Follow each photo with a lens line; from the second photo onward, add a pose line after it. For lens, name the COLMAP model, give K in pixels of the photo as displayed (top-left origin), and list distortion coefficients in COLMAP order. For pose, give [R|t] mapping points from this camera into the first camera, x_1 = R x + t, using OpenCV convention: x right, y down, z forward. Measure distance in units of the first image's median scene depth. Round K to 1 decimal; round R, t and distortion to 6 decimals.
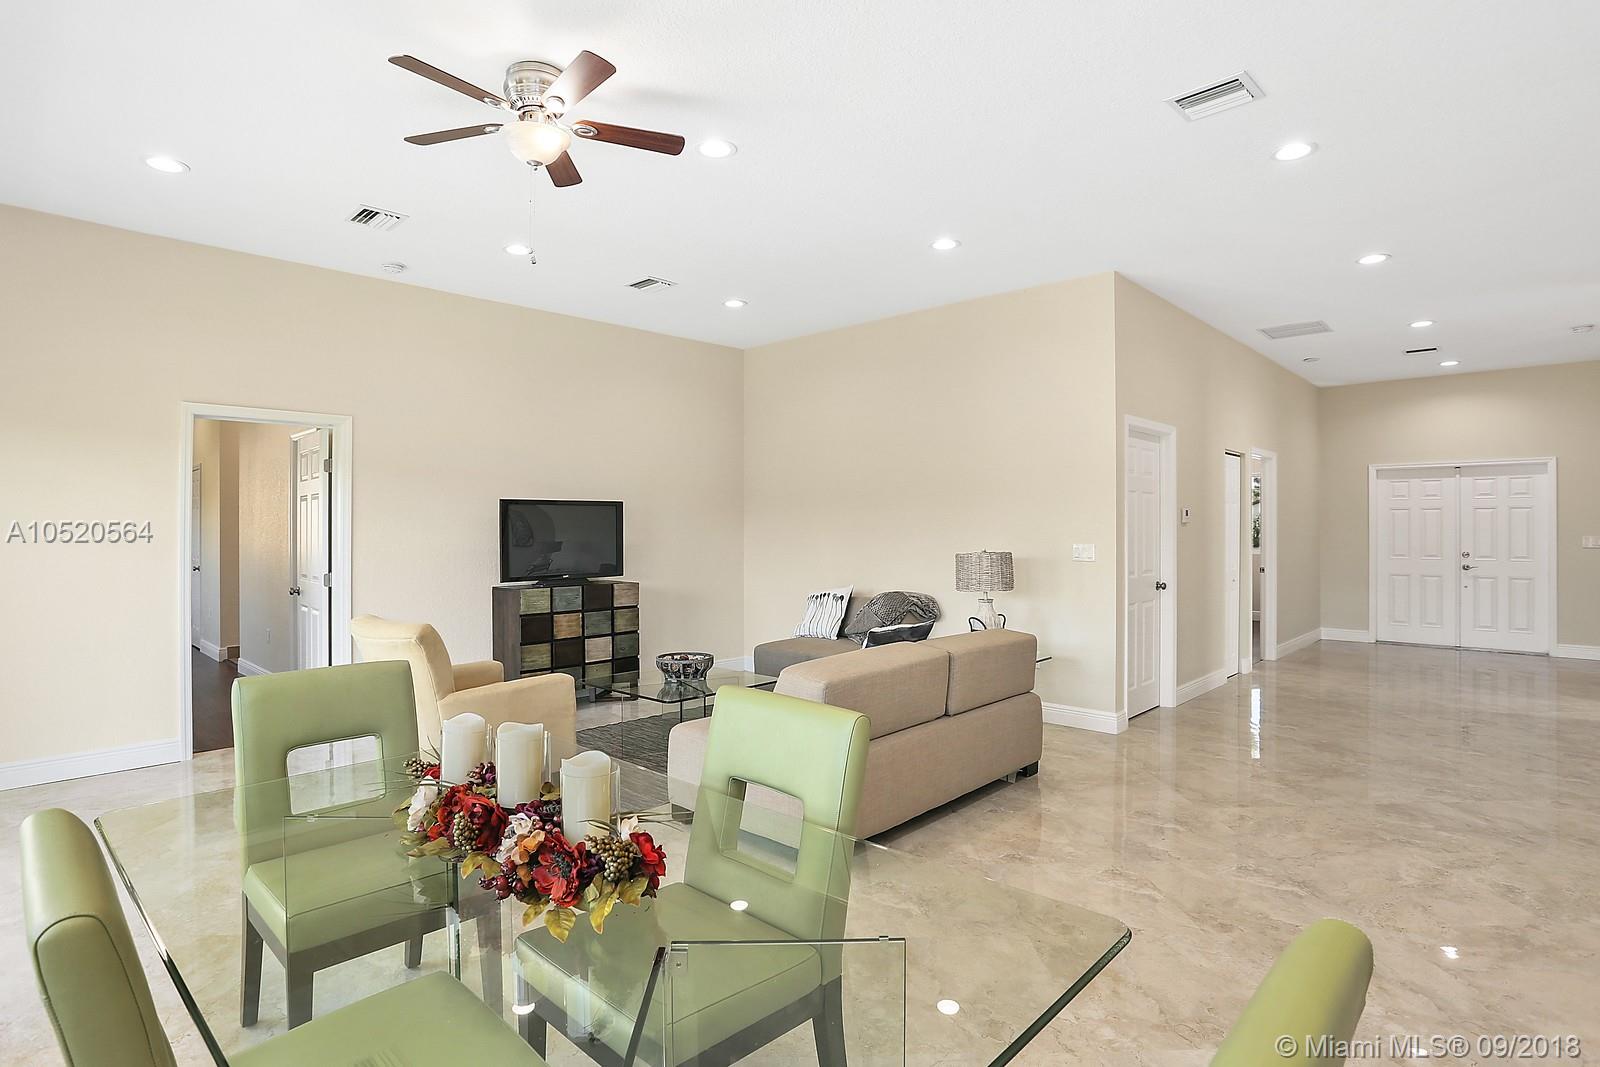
lens RADIAL K [[818.0, 0, 800.0], [0, 818.0, 533.5], [0, 0, 1]] dist [-0.063847, 0.026691]
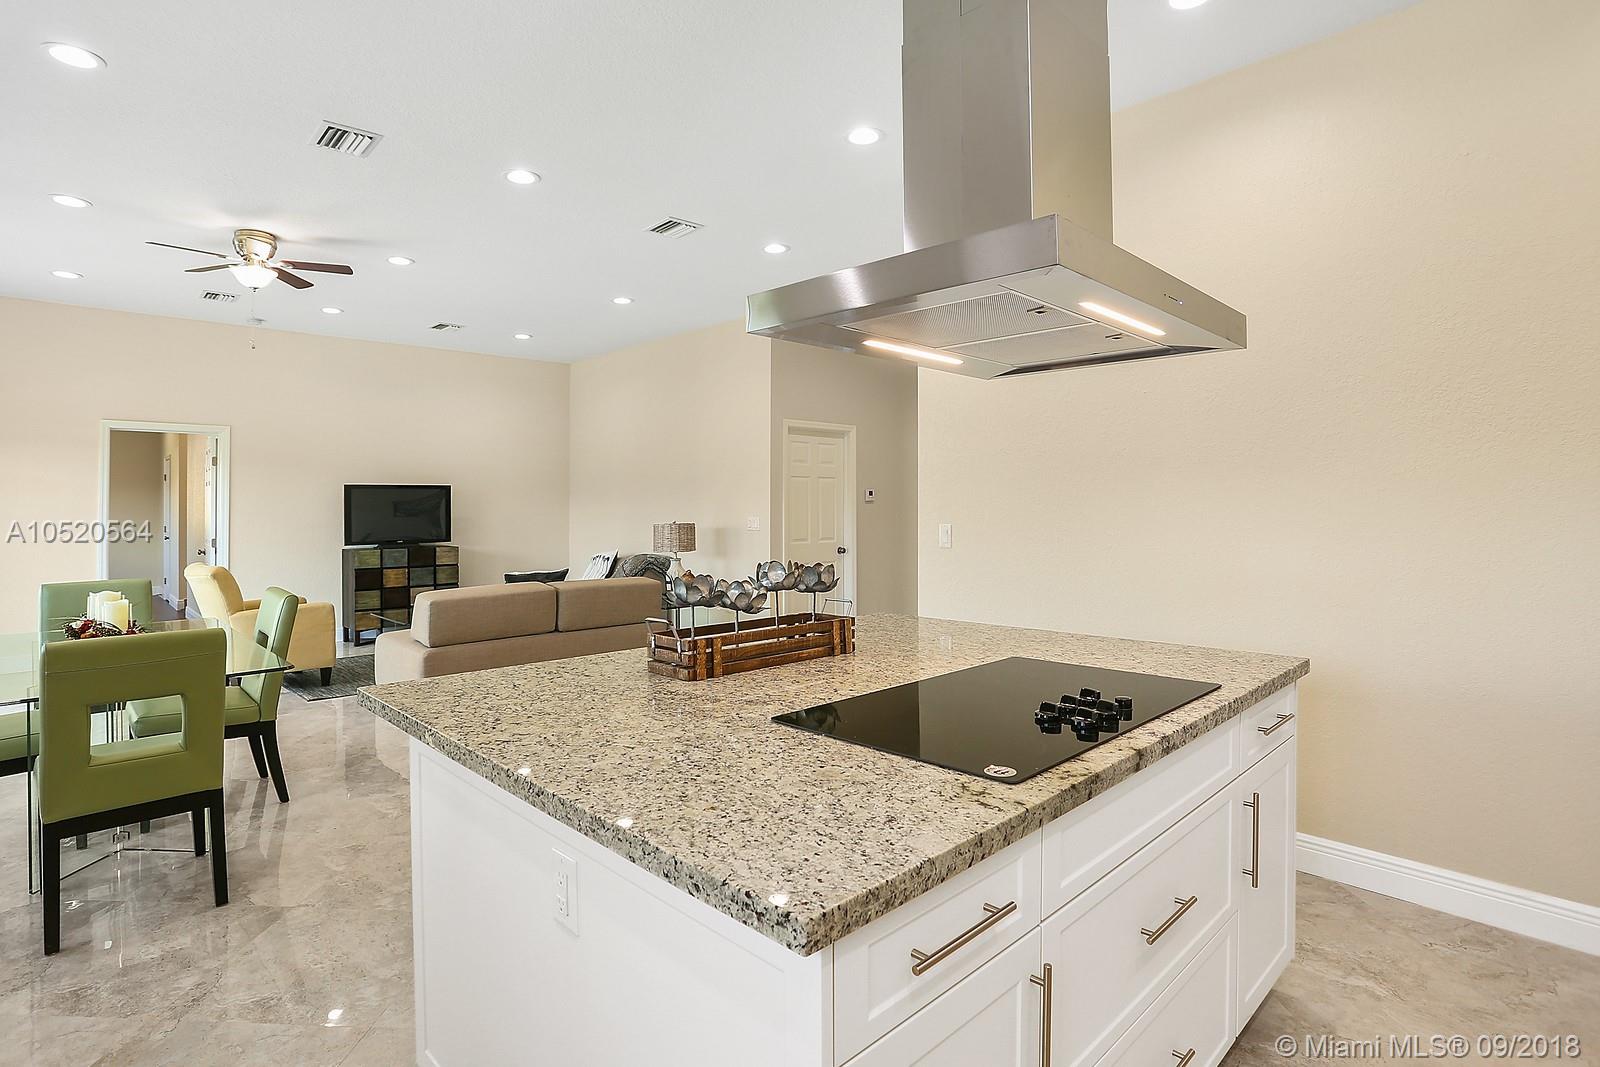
lens RADIAL K [[820.3, 0, 770.7], [0, 820.3, 507.0], [0, 0, 1]] dist [-0.014439, -0.000135]
pose [[0.996671, -0.001319, -0.081517, 0.454238], [0.001121, 0.999996, -0.002482, -0.000303], [0.081520, 0.002382, 0.996669, -0.309728]]
